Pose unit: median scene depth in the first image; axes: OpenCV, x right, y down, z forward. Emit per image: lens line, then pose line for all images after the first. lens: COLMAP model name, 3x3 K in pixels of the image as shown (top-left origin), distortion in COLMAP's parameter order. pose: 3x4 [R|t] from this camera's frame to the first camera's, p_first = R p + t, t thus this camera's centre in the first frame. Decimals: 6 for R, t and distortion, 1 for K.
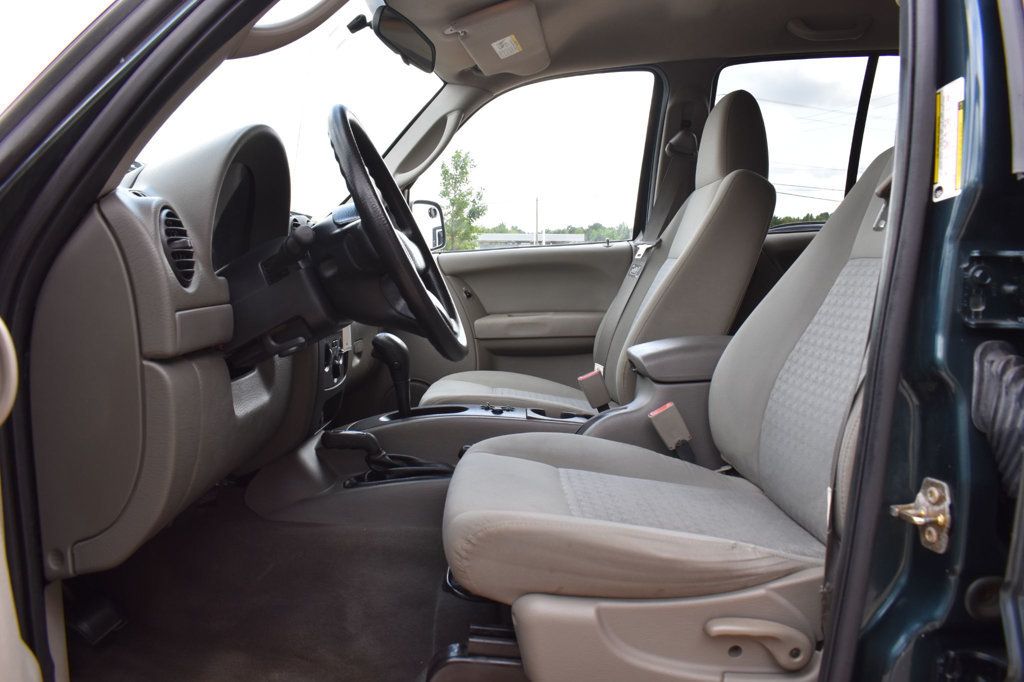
lens RADIAL K [[796.4, 0, 512.0], [0, 796.4, 341.0], [0, 0, 1]] dist [-0.092283, 0.004793]
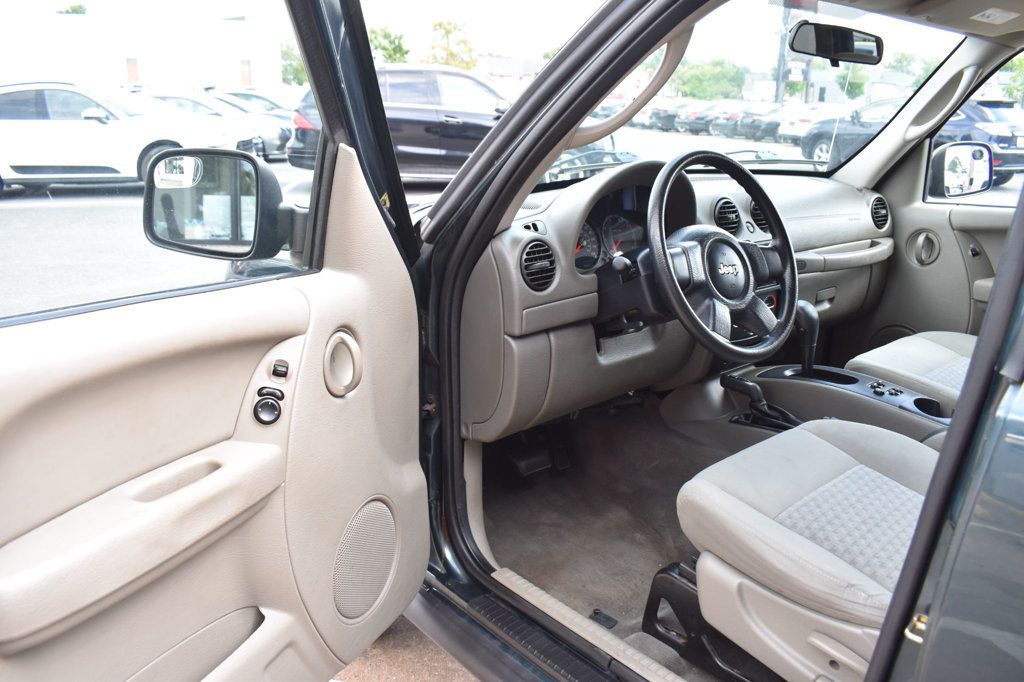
lens RADIAL K [[796.4, 0, 512.0], [0, 796.4, 341.0], [0, 0, 1]] dist [-0.092283, 0.004793]
pose [[0.638903, 0.228644, -0.734523, 0.659937], [-0.072121, 0.968408, 0.238716, -0.304682], [0.765899, -0.099543, 0.635209, -0.081861]]
